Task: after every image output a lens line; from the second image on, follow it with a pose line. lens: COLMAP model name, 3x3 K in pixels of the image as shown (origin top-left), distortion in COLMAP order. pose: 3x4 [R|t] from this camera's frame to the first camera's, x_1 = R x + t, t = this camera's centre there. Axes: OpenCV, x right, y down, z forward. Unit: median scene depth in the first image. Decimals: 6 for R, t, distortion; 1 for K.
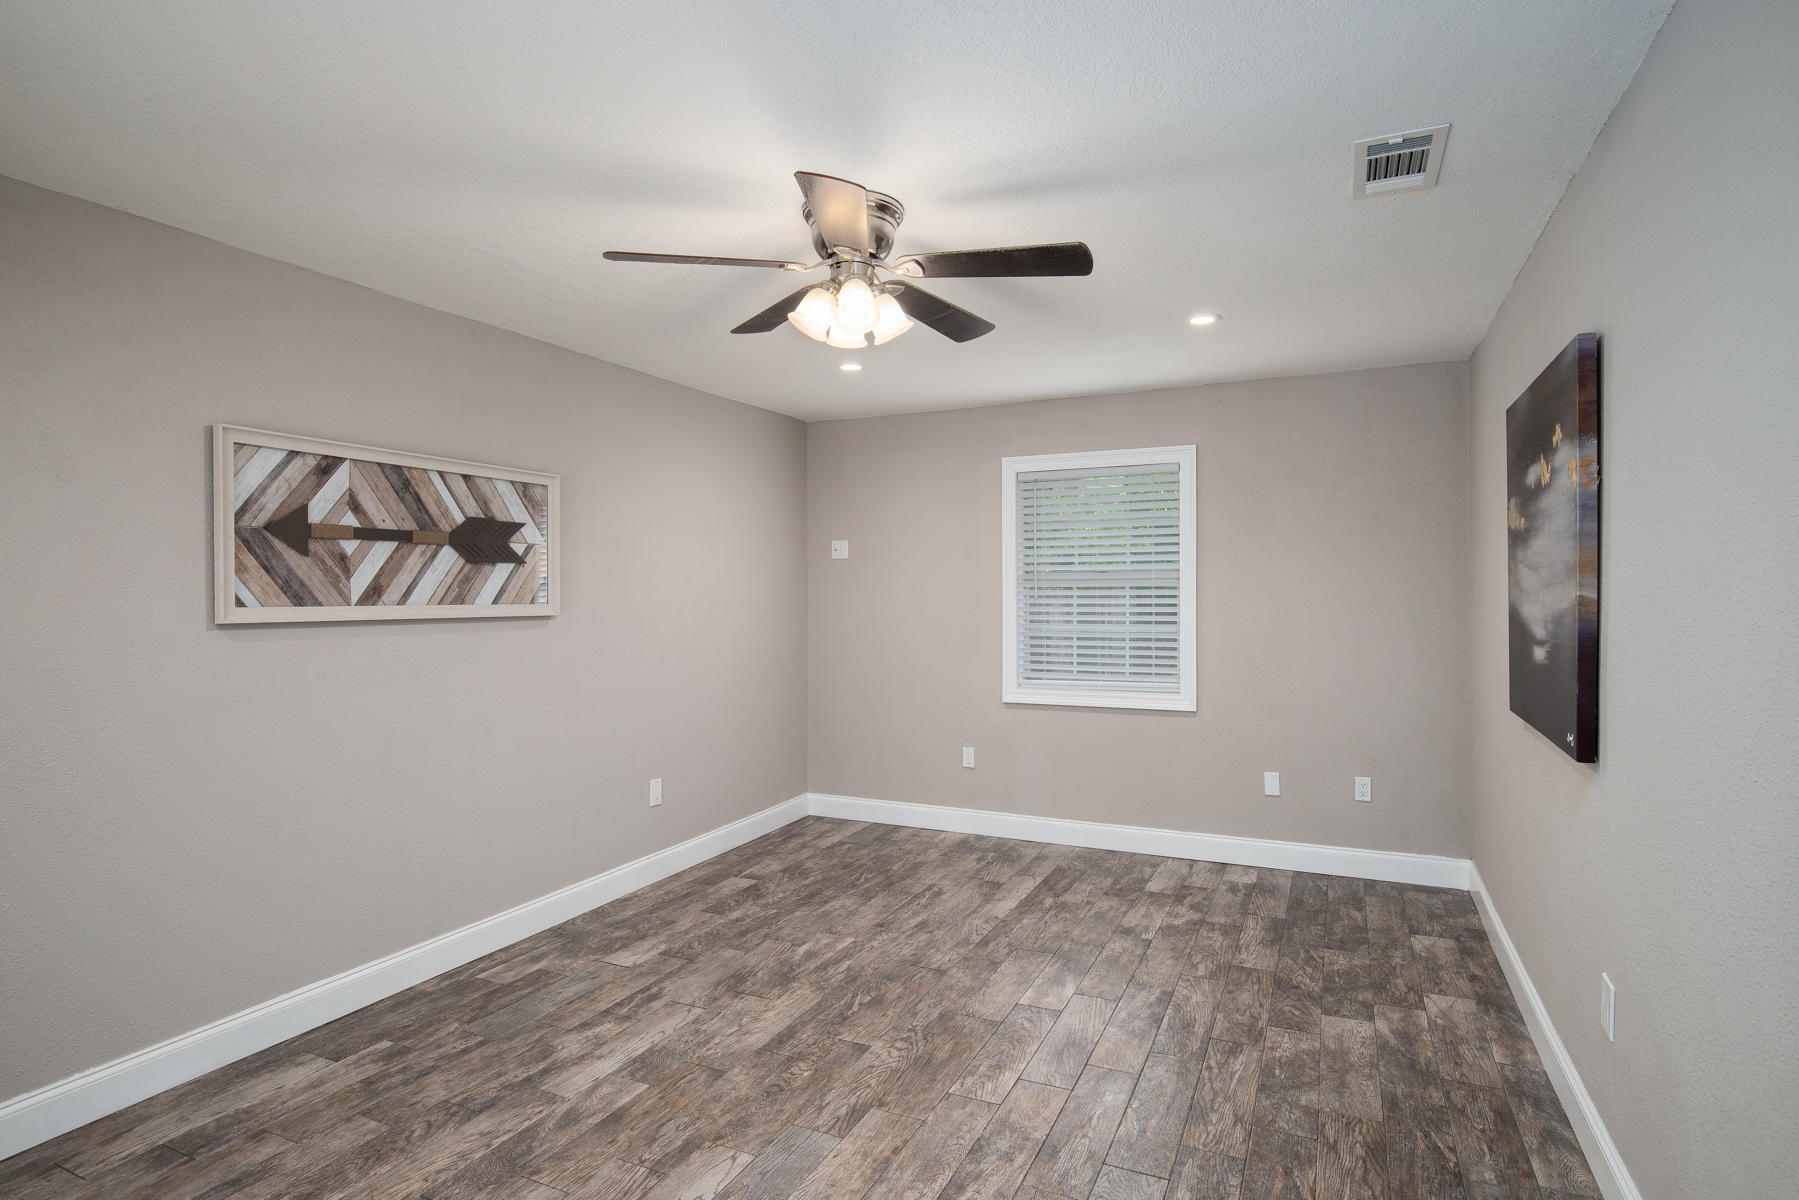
lens RADIAL K [[922.9, 0, 898.7], [0, 922.9, 602.3], [0, 0, 1]] dist [-0.001273, -0.000070]
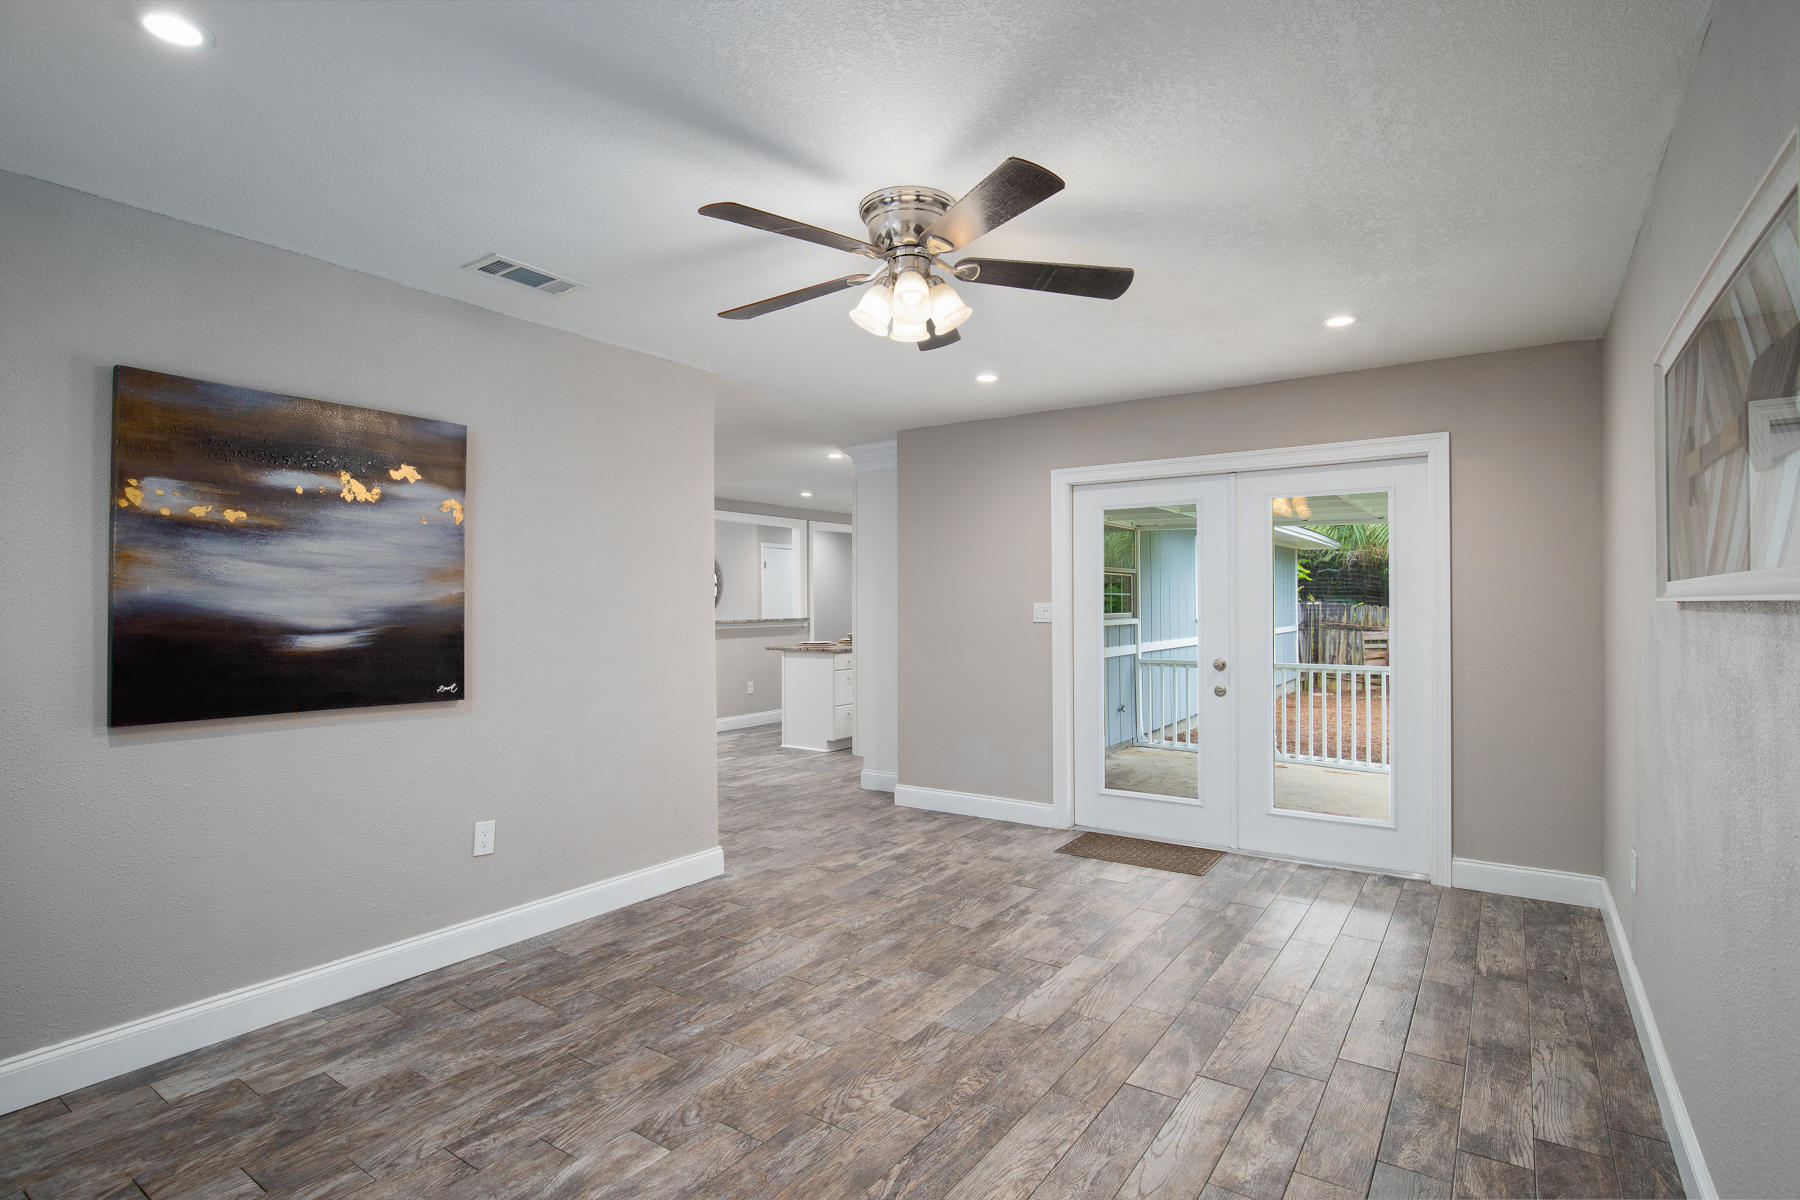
lens RADIAL K [[923.4, 0, 901.5], [0, 923.4, 602.4], [0, 0, 1]] dist [-0.001273, -0.000070]
pose [[-0.987783, 0.013108, 0.155283, -0.184975], [0.012705, 0.999913, -0.003584, 0.017422], [-0.155316, -0.001567, -0.987864, 1.896128]]
